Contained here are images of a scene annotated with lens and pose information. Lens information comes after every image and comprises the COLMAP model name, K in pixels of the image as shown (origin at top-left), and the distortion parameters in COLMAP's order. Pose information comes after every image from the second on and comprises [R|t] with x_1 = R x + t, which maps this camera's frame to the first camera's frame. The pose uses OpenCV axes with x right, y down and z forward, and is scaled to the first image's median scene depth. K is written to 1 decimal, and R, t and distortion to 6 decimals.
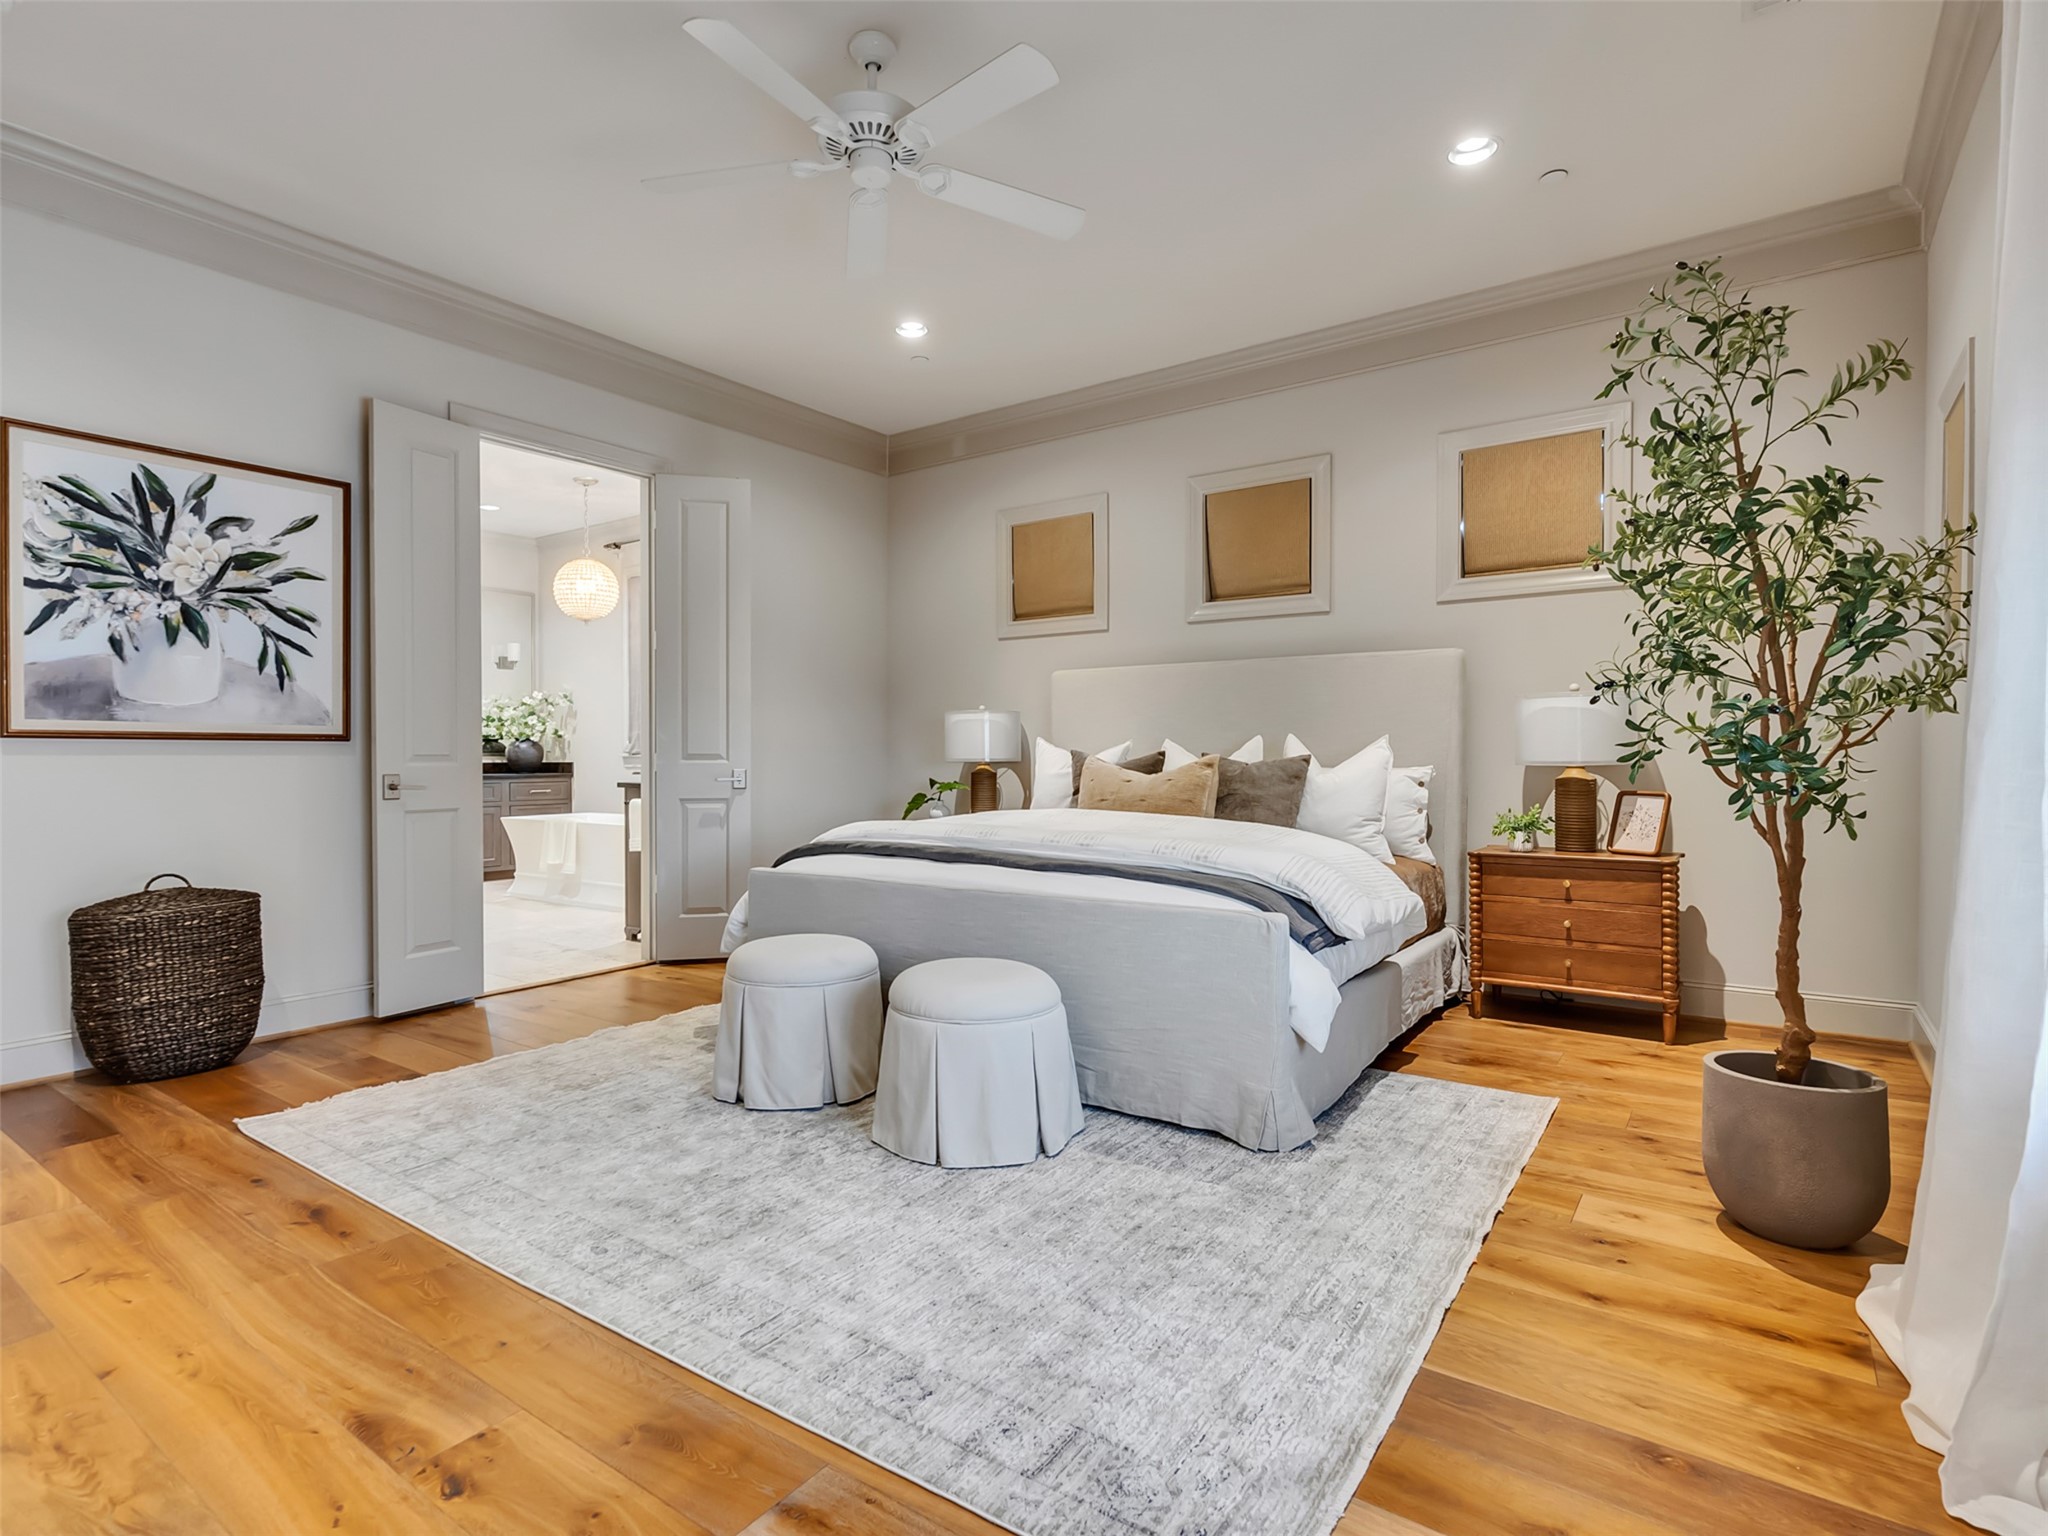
lens RADIAL K [[1040.9, 0, 1015.3], [0, 1040.9, 767.9], [0, 0, 1]] dist [-0.009361, 0.005842]
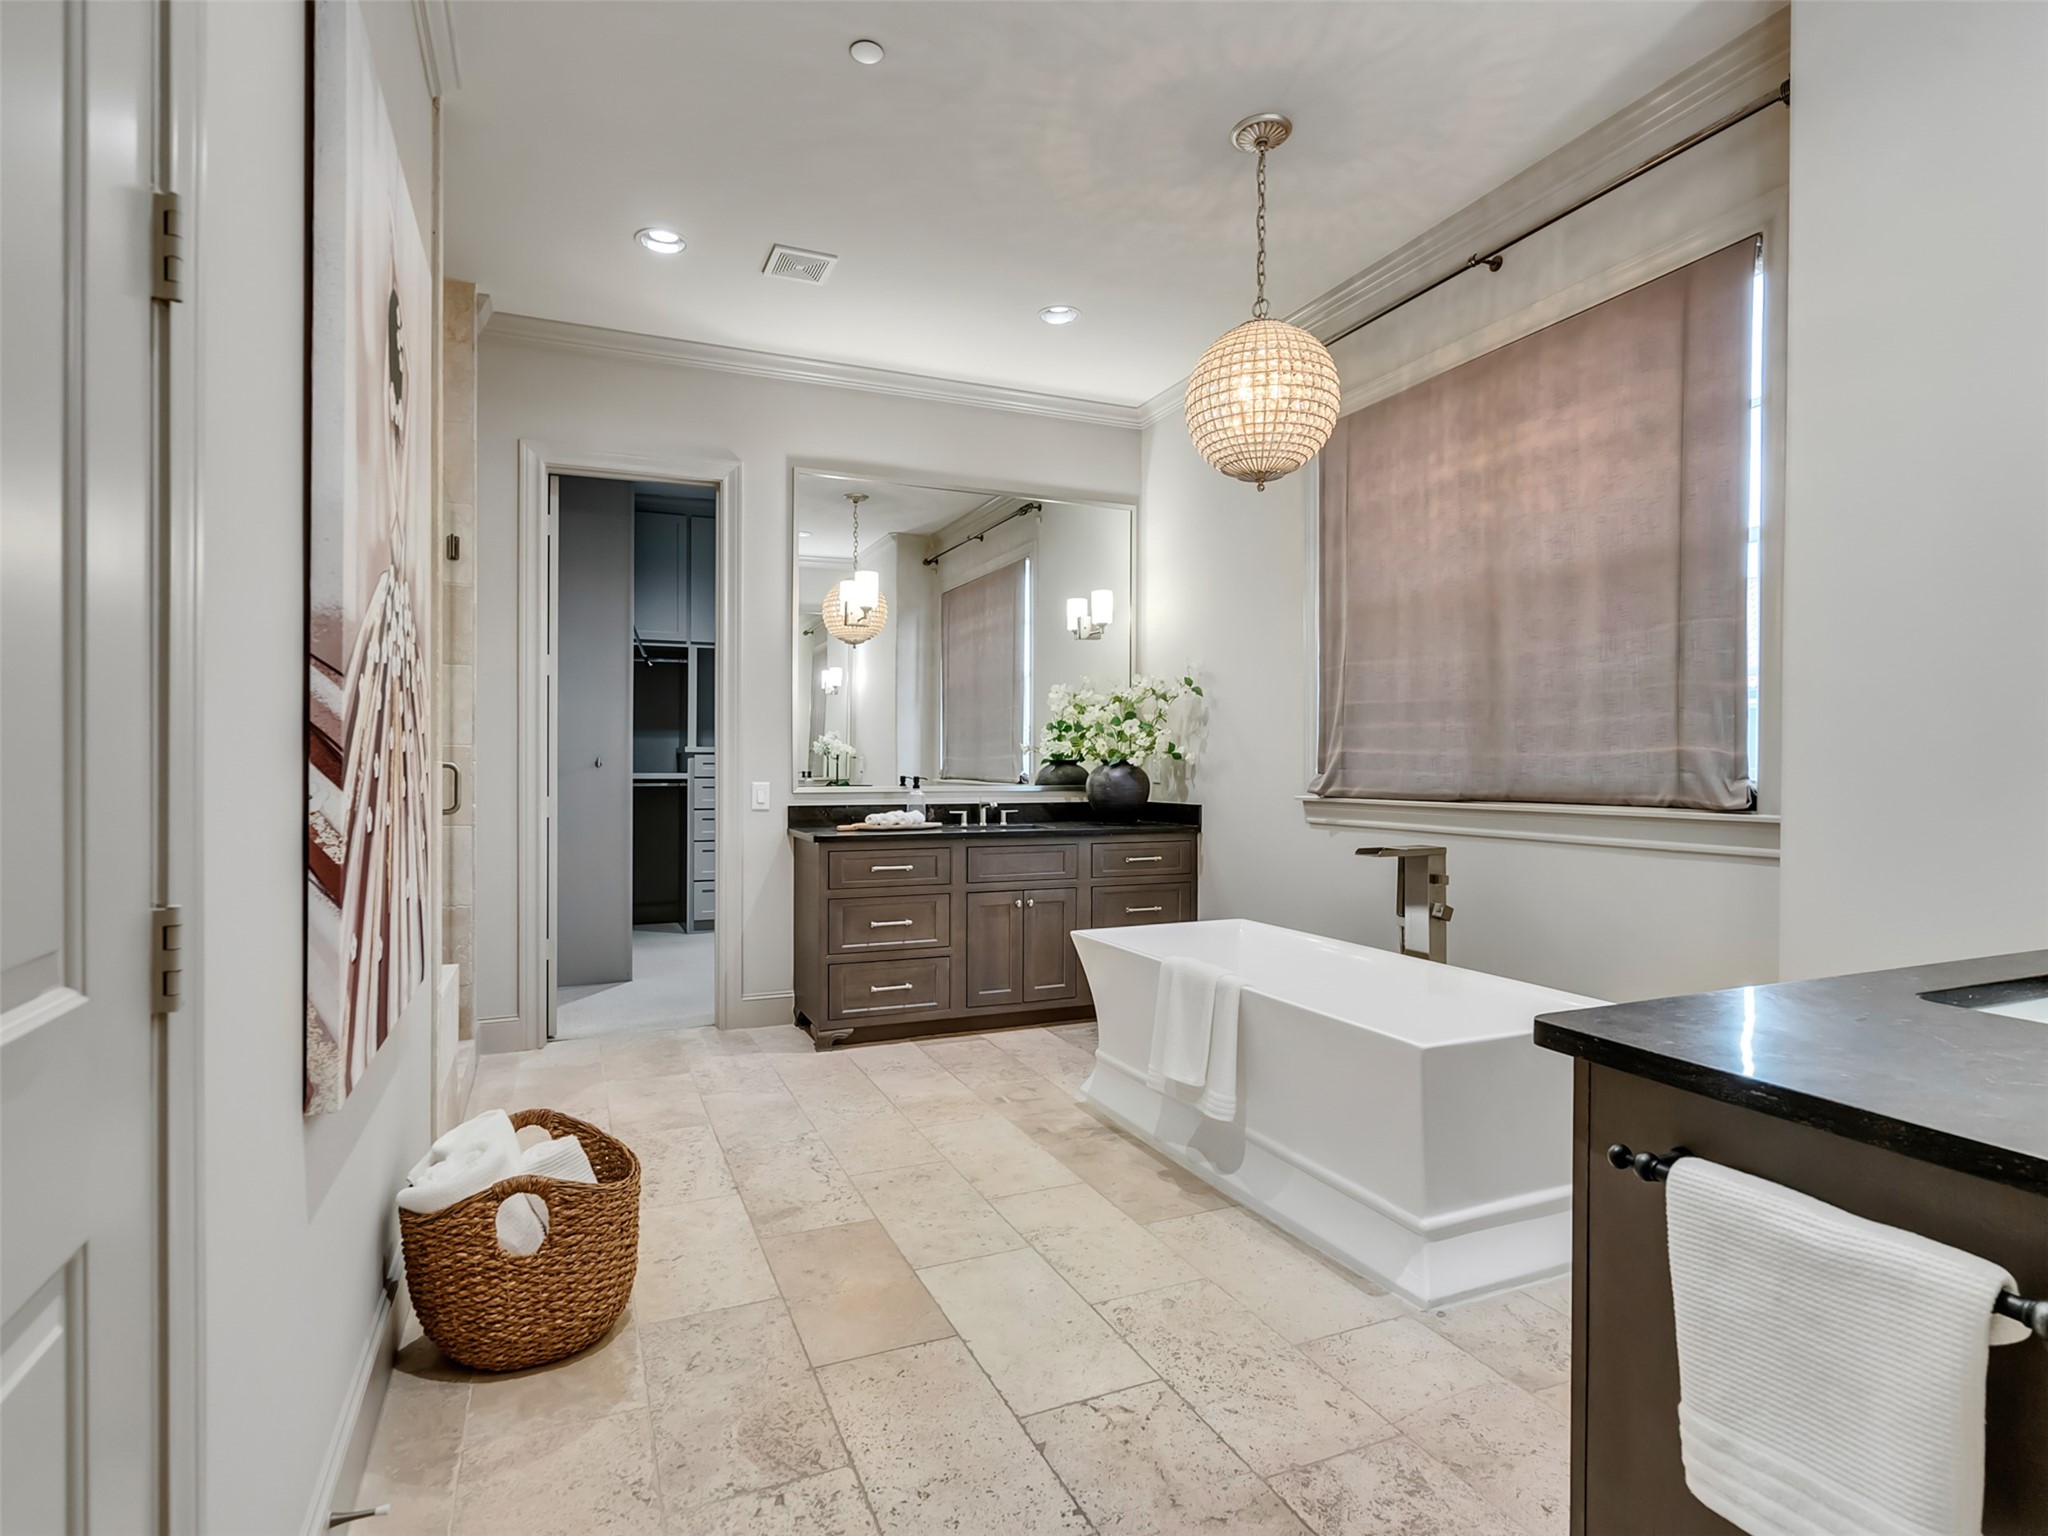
lens RADIAL K [[1040.9, 0, 997.5], [0, 1040.9, 768.1], [0, 0, 1]] dist [-0.009361, 0.005842]
pose [[0.850291, 0.008595, -0.526242, -0.410237], [-0.013133, 0.999902, -0.004889, -0.036096], [0.526148, 0.011068, 0.850321, 0.864123]]
